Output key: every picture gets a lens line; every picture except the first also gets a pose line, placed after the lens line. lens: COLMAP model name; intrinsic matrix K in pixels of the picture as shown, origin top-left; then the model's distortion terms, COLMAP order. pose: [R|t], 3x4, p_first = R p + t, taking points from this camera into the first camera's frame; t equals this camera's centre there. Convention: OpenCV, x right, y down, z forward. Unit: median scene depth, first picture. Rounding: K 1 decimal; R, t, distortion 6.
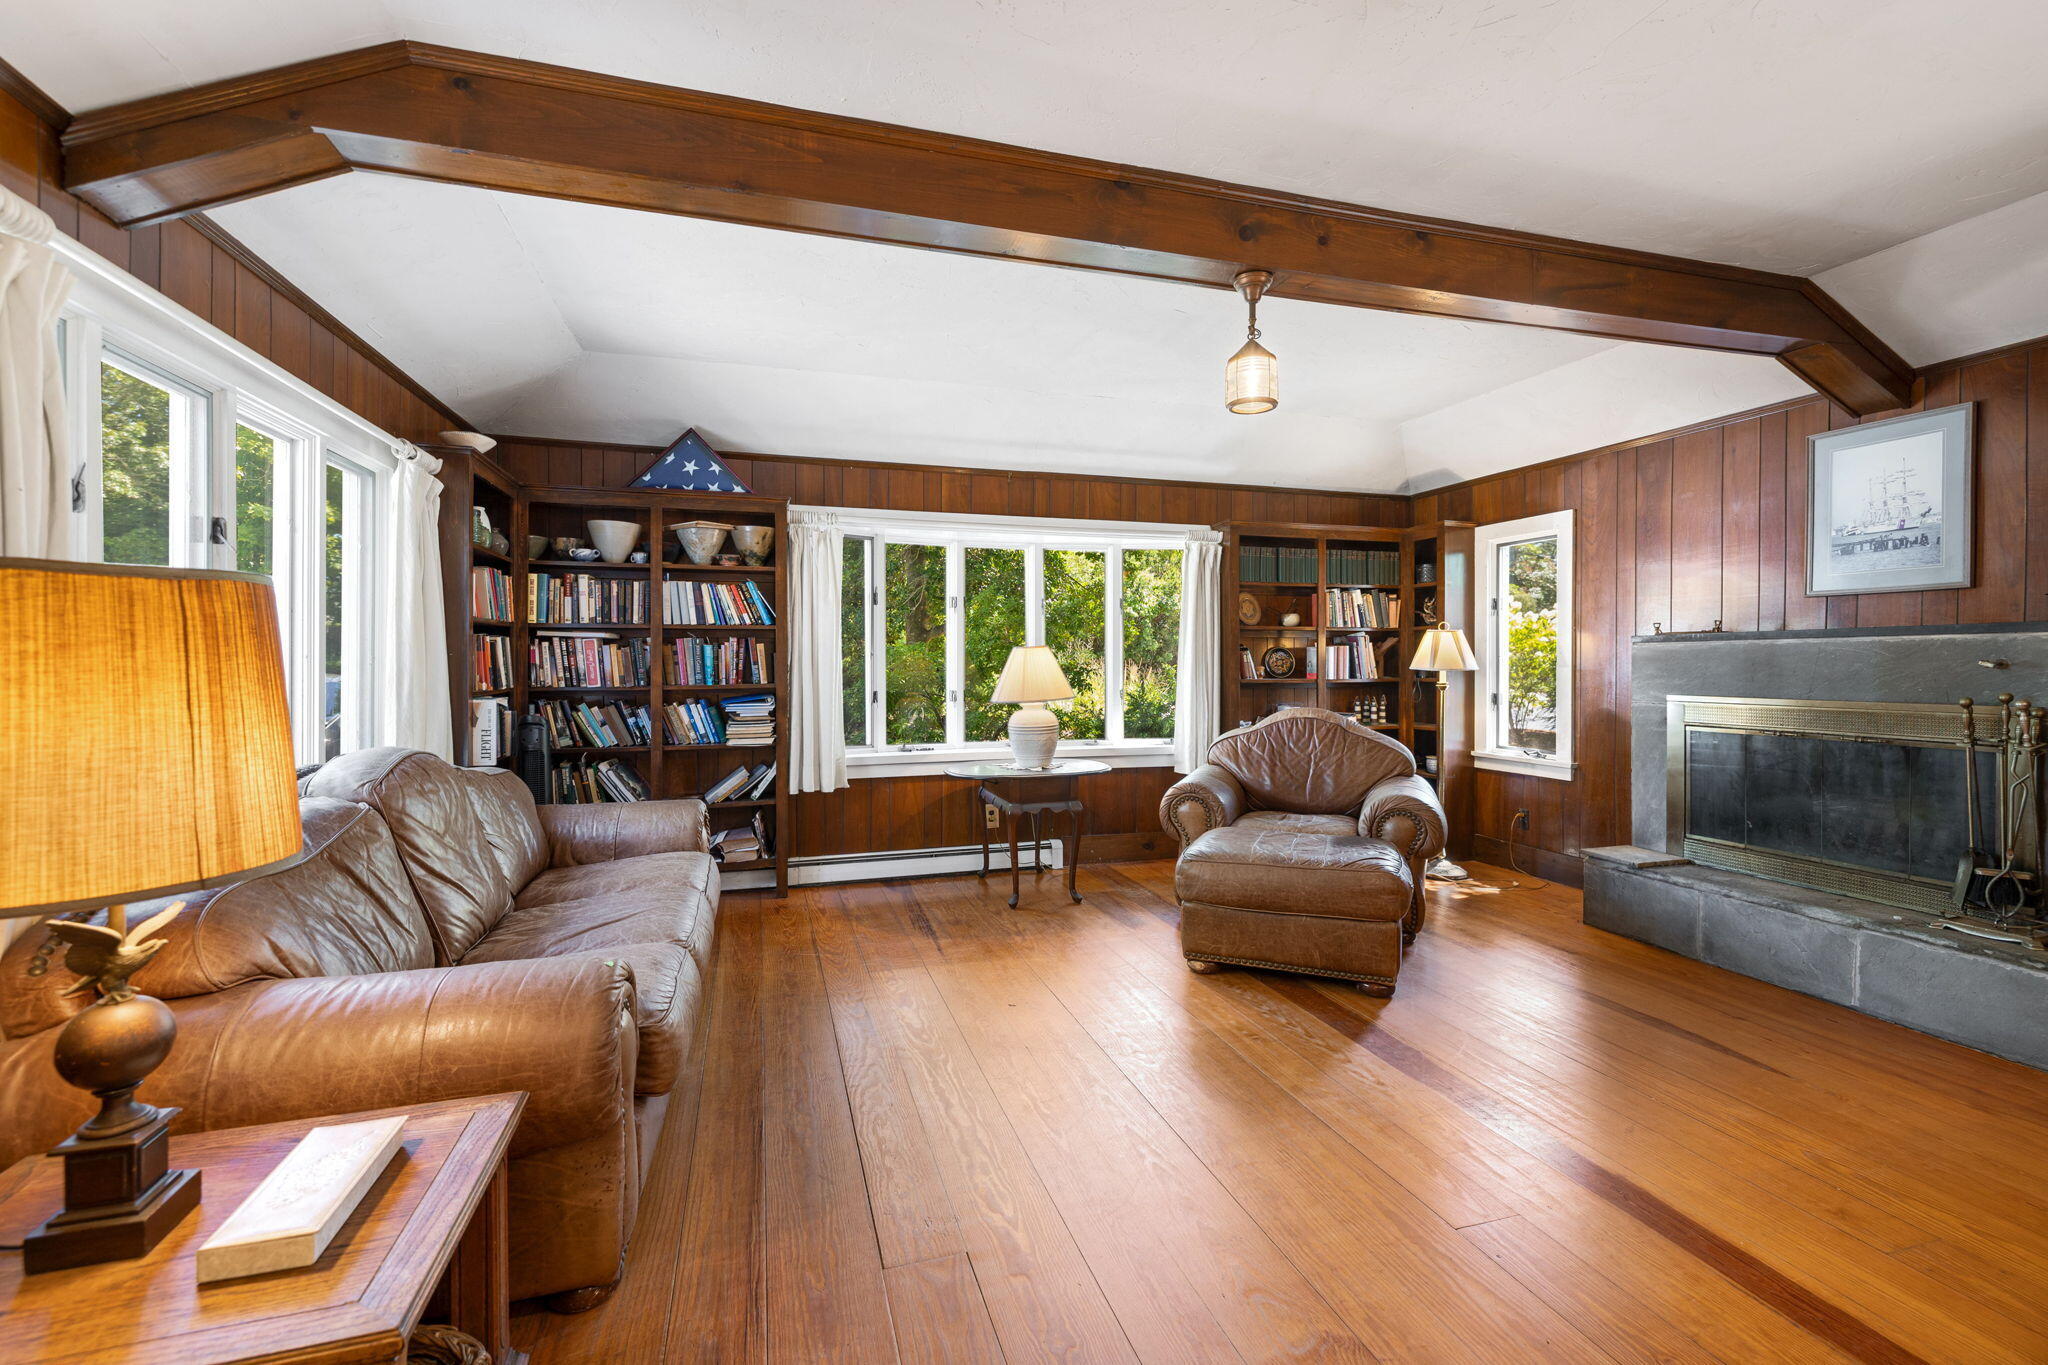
lens RADIAL K [[865.5, 0, 1009.1], [0, 865.5, 669.6], [0, 0, 1]] dist [0.002978, 0.000763]
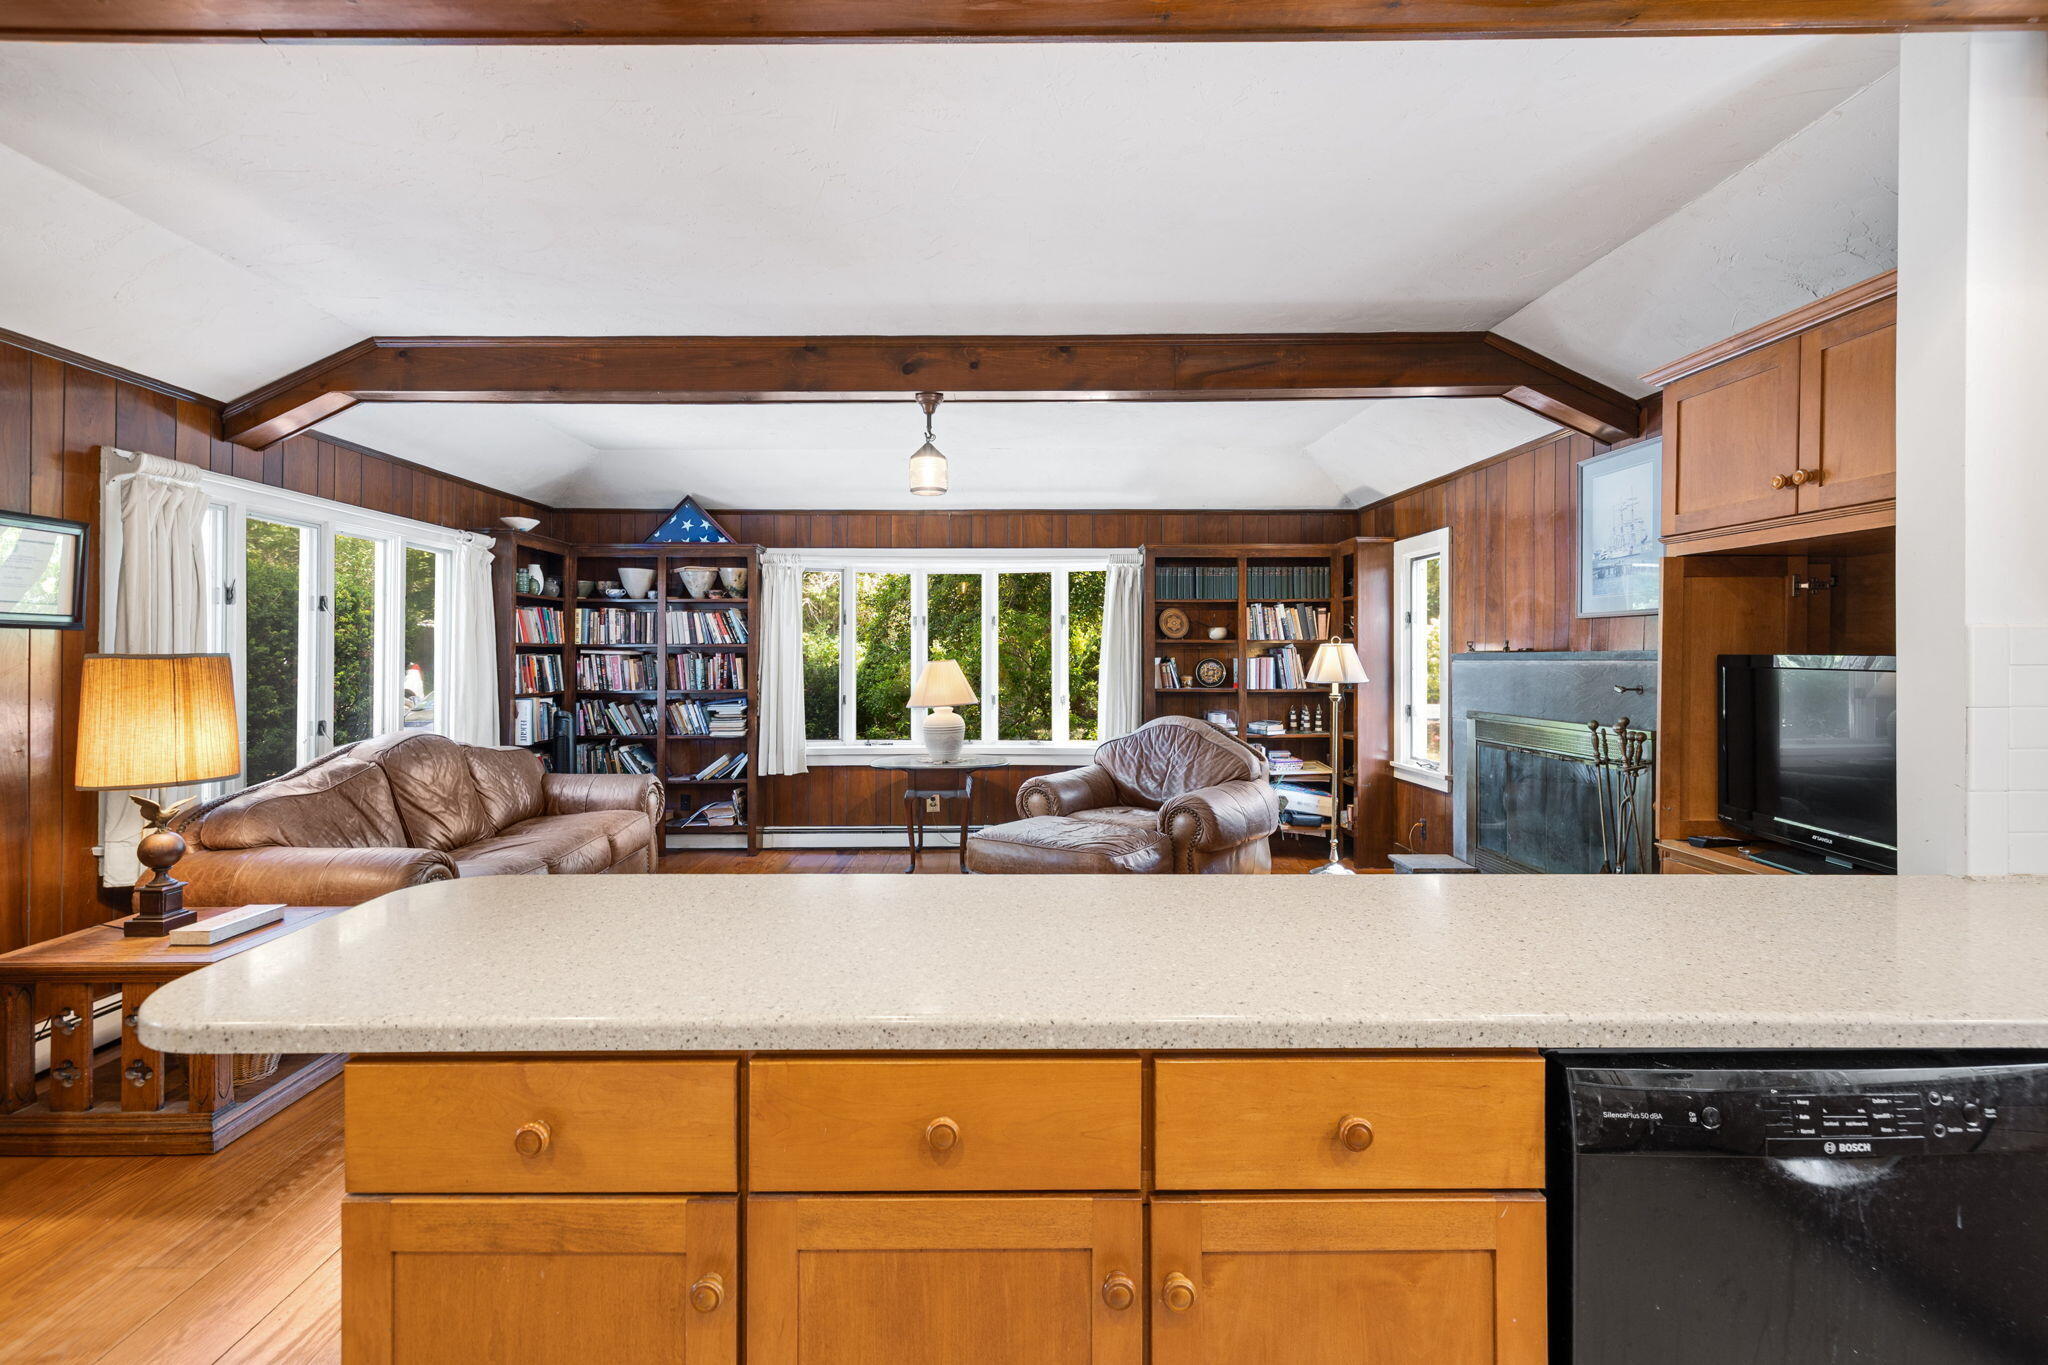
lens RADIAL K [[907.3, 0, 999.6], [0, 907.3, 656.3], [0, 0, 1]] dist [0.000681, 0.000057]
pose [[0.958846, 0.000967, -0.283924, 0.479992], [-0.003357, 0.999963, -0.007929, -0.023745], [0.283906, 0.008556, 0.958814, -0.190426]]
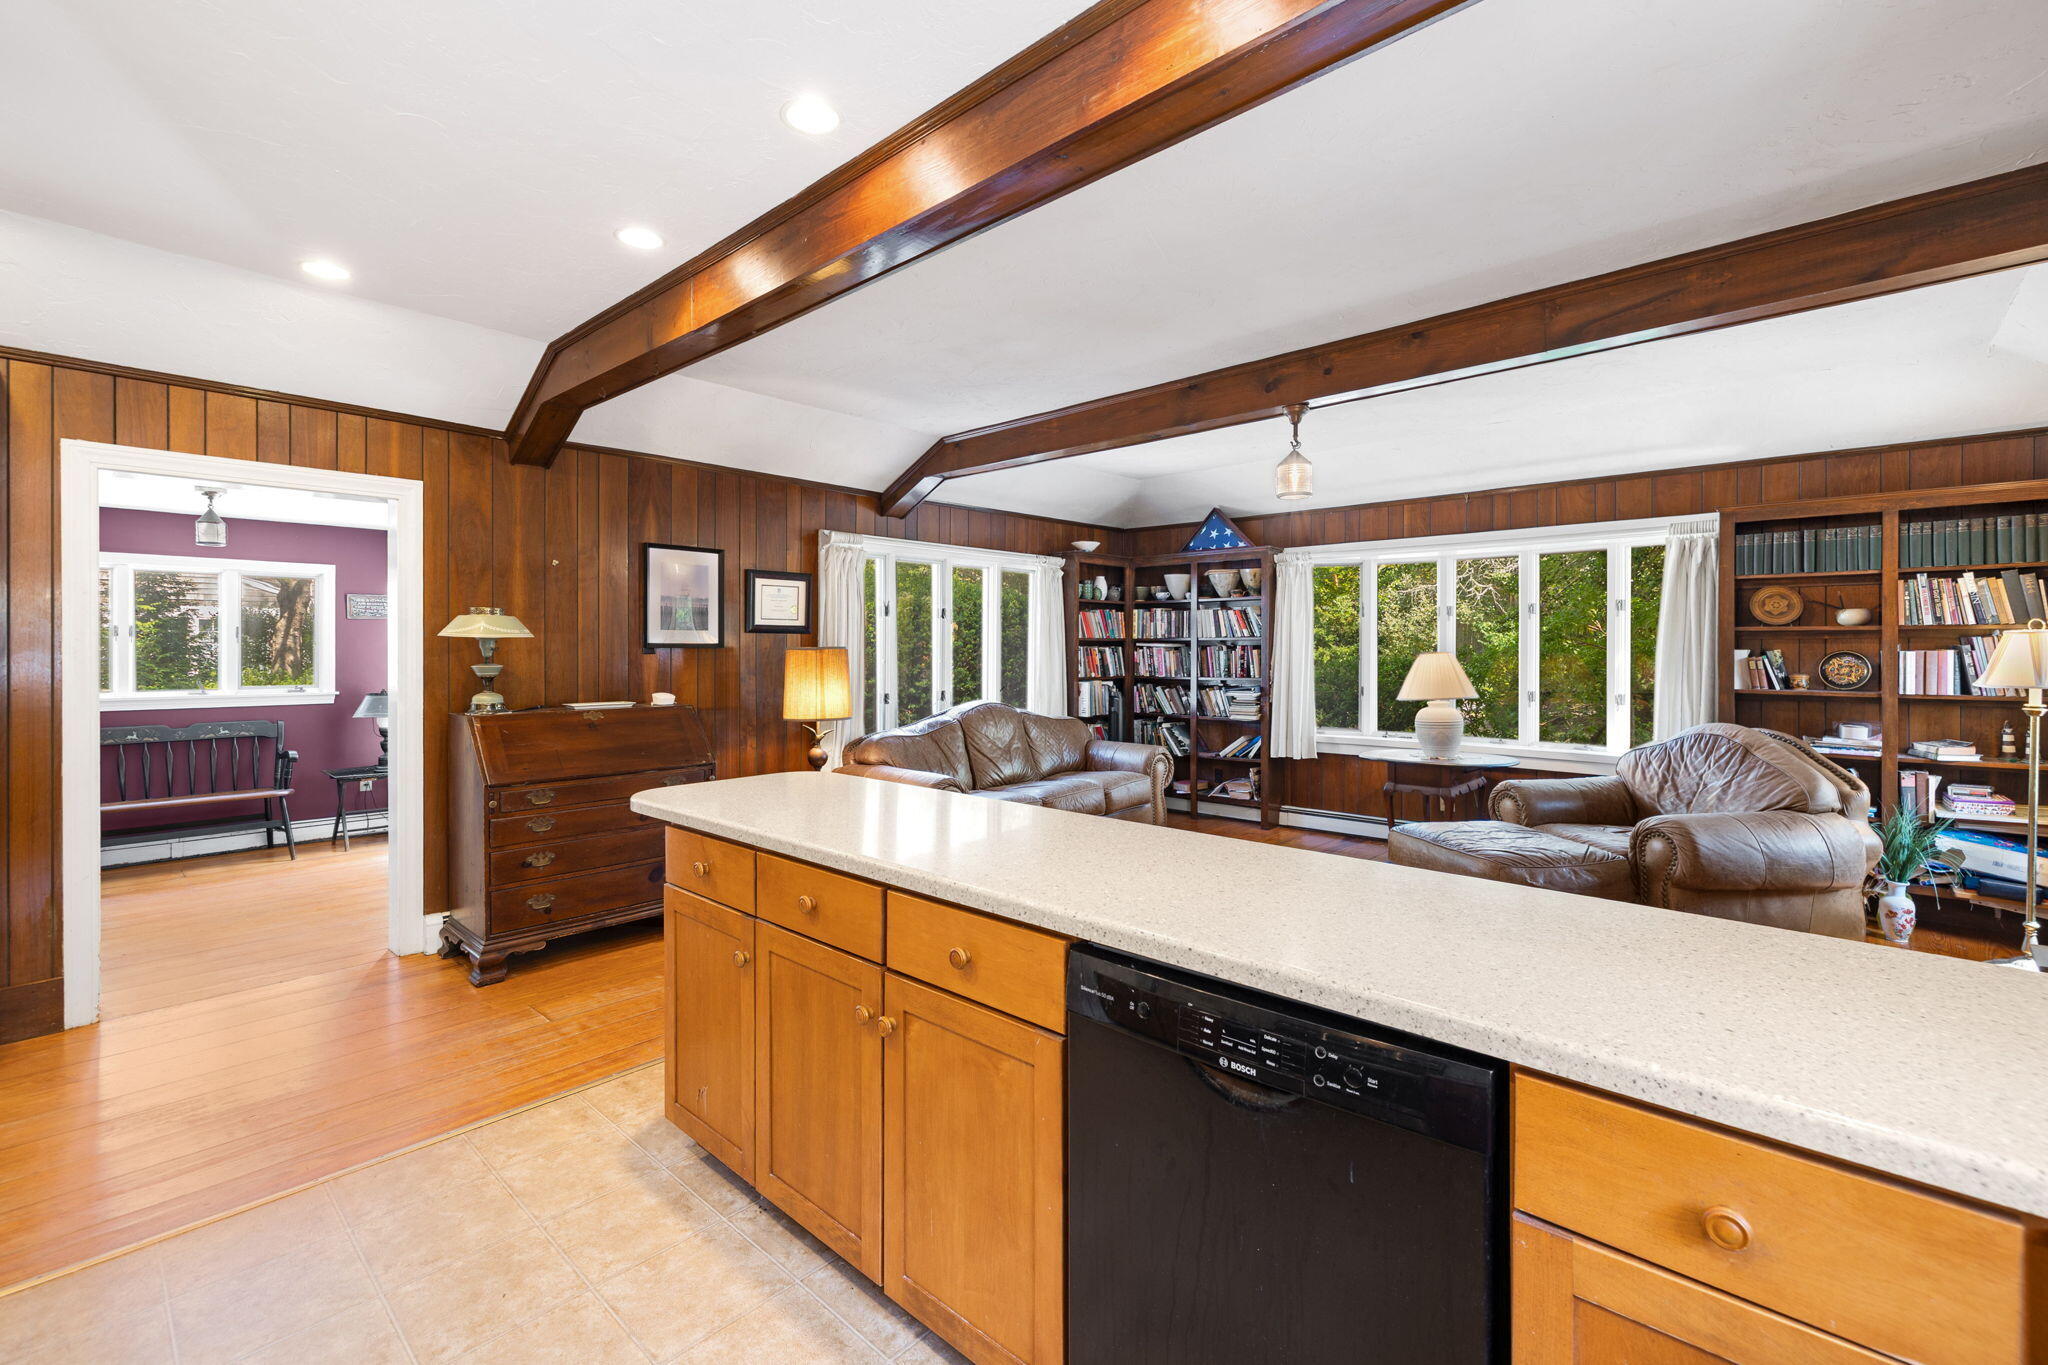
lens RADIAL K [[907.3, 0, 999.6], [0, 907.3, 656.3], [0, 0, 1]] dist [0.000681, 0.000057]
pose [[0.486148, 0.008876, -0.873831, 0.834751], [-0.007029, 0.999956, 0.006246, -0.026256], [0.873848, 0.003105, 0.486189, -0.099851]]
